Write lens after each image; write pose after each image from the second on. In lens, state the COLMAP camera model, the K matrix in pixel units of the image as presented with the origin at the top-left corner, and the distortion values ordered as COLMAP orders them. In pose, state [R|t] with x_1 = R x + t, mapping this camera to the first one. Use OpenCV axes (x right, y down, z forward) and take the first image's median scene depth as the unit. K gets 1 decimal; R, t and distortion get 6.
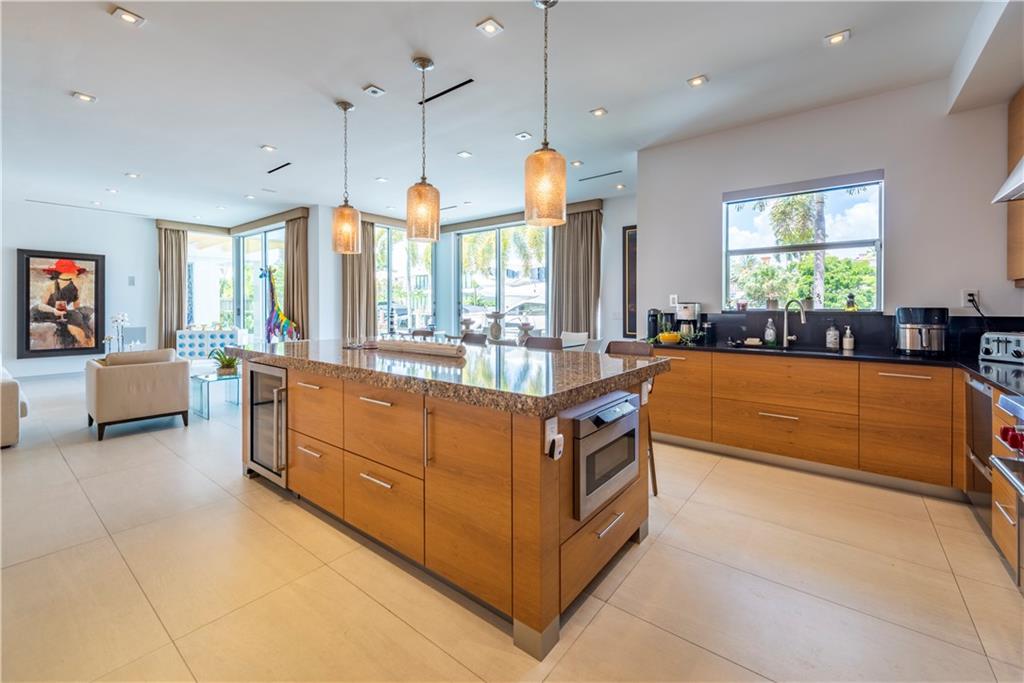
lens RADIAL K [[422.0, 0, 515.2], [0, 422.0, 310.9], [0, 0, 1]] dist [0.001850, 0.000083]
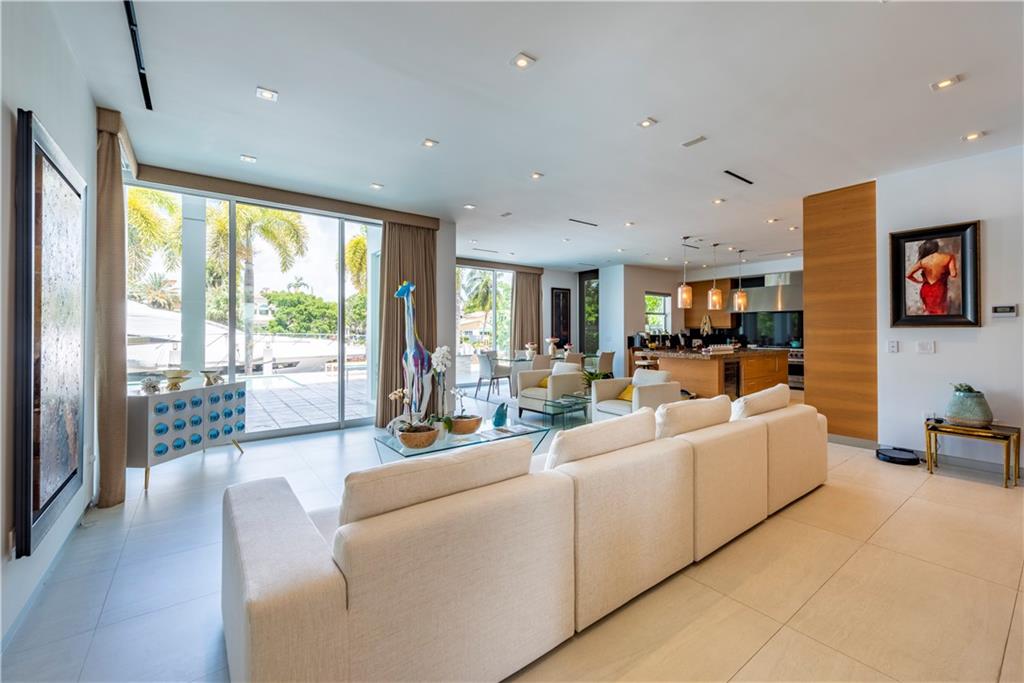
lens RADIAL K [[403.4, 0, 523.6], [0, 403.4, 331.0], [0, 0, 1]] dist [0.001379, 0.000009]
pose [[0.233347, 0.004402, 0.972384, -1.241760], [0.012133, 0.999899, -0.007438, -0.009181], [-0.972318, 0.013533, 0.233270, 0.645967]]
